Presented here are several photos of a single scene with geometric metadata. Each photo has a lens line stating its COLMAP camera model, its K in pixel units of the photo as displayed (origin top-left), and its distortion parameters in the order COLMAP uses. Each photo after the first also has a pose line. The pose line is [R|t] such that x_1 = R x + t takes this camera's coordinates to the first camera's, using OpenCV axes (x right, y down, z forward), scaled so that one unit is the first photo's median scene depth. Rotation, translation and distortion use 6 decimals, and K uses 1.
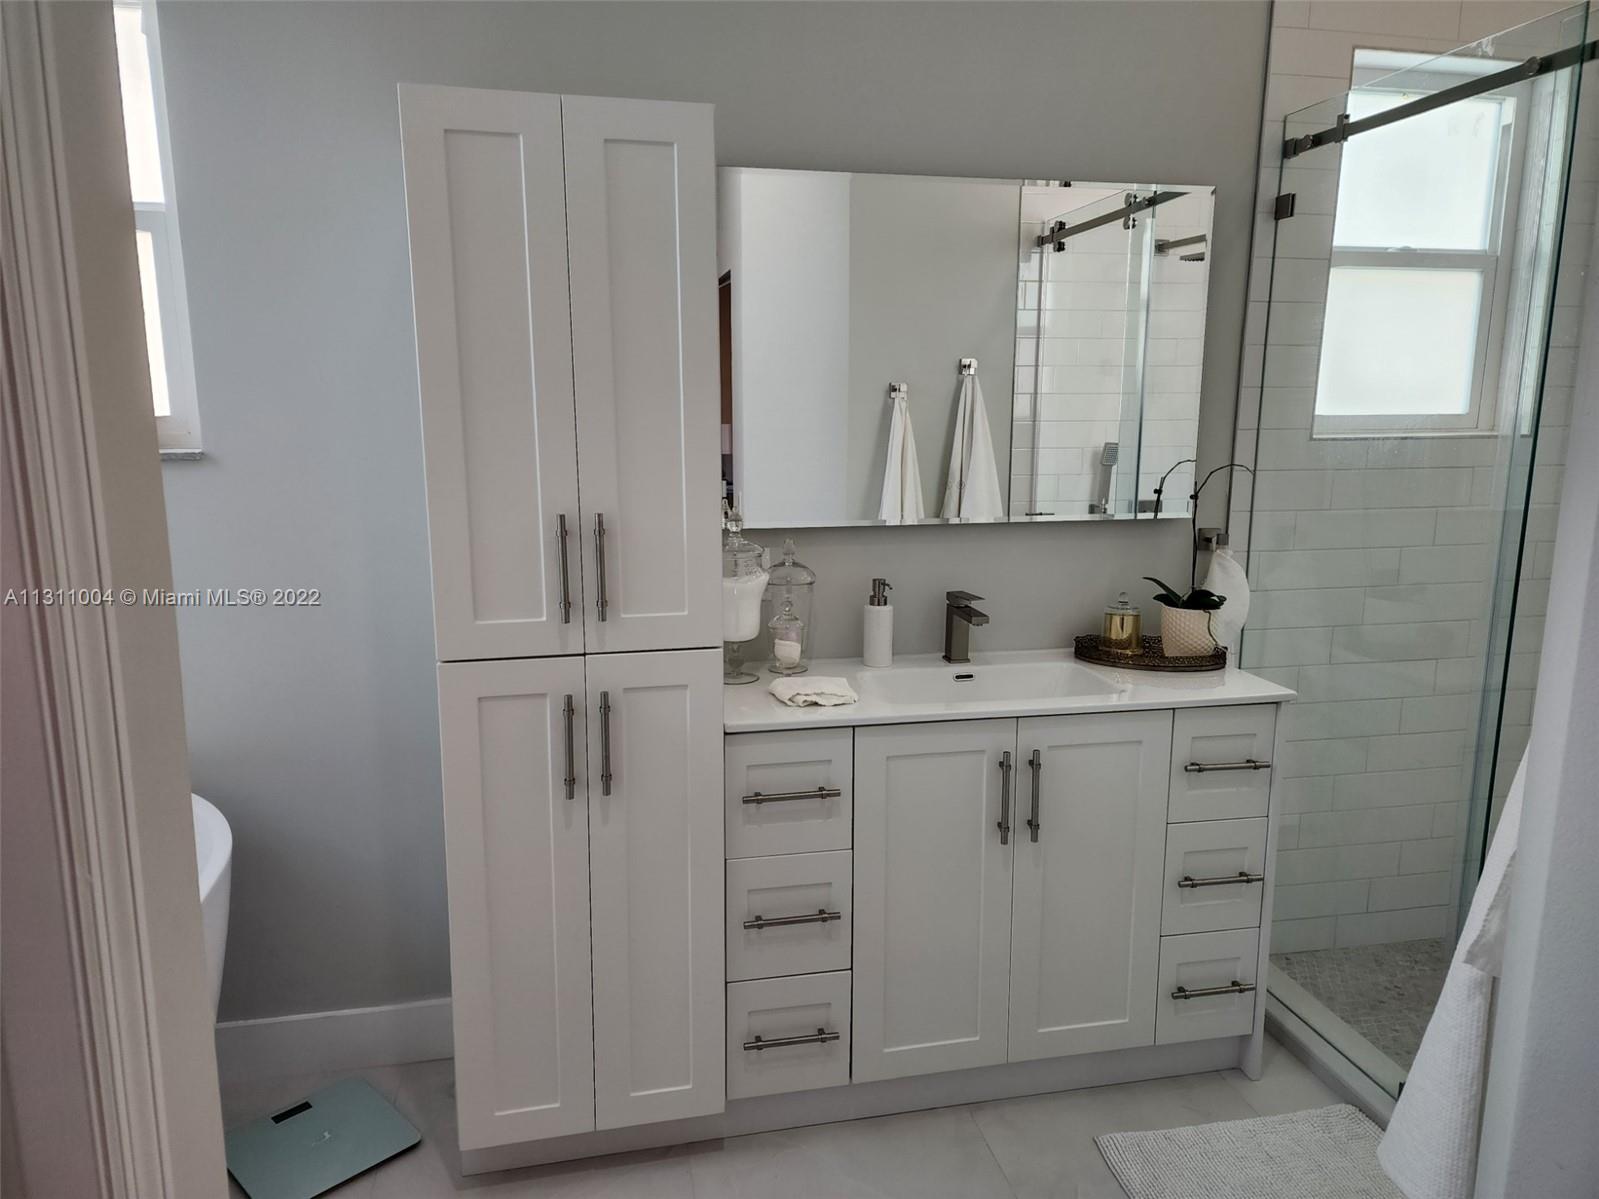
lens RADIAL K [[1057.0, 0, 762.4], [0, 1057.0, 589.8], [0, 0, 1]] dist [0.076199, -0.076373]
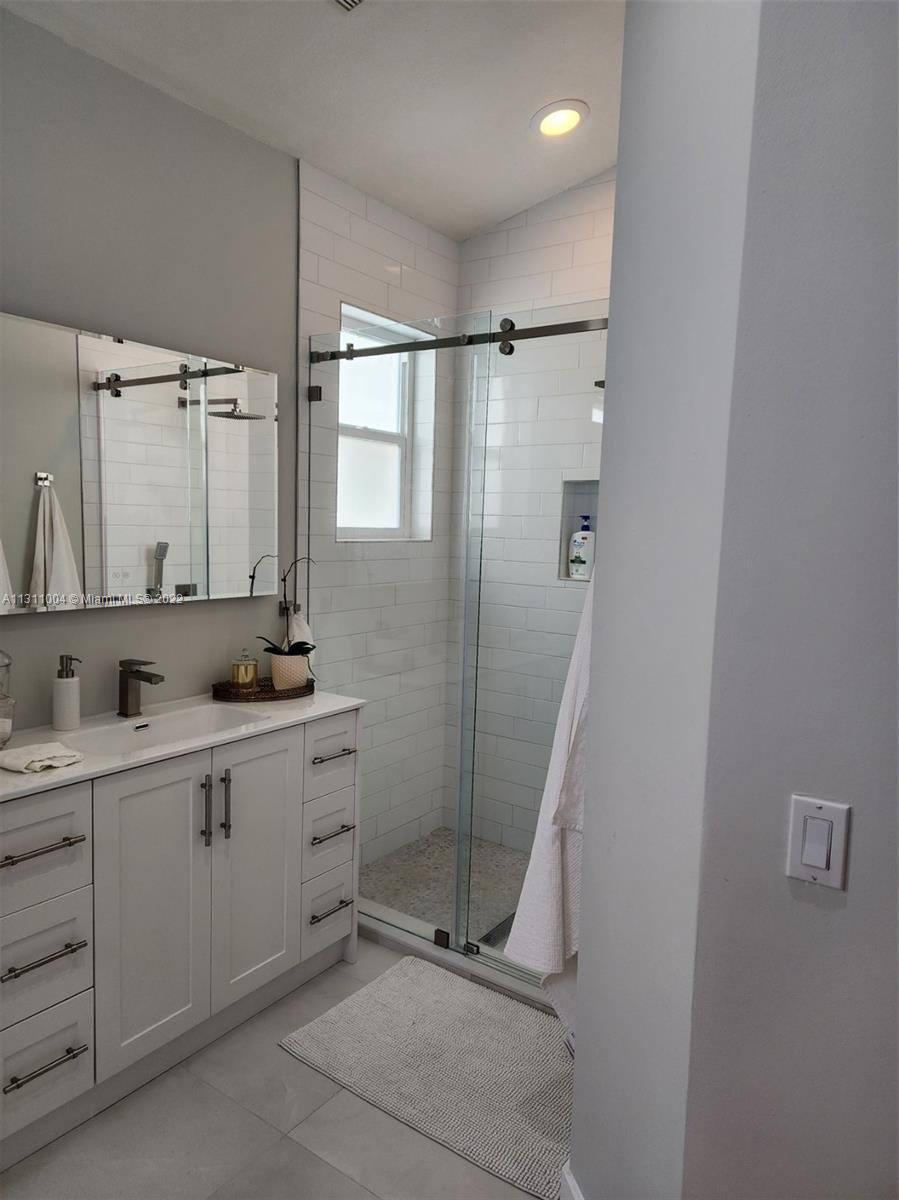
lens RADIAL K [[803.9, 0, 449.5], [0, 803.9, 600.0], [0, 0, 1]] dist [0.066007, -0.086634]
pose [[0.726974, -0.048580, 0.684945, -0.197369], [0.093012, 0.995268, -0.028129, -0.006618], [-0.680337, 0.084157, 0.728052, 0.037608]]
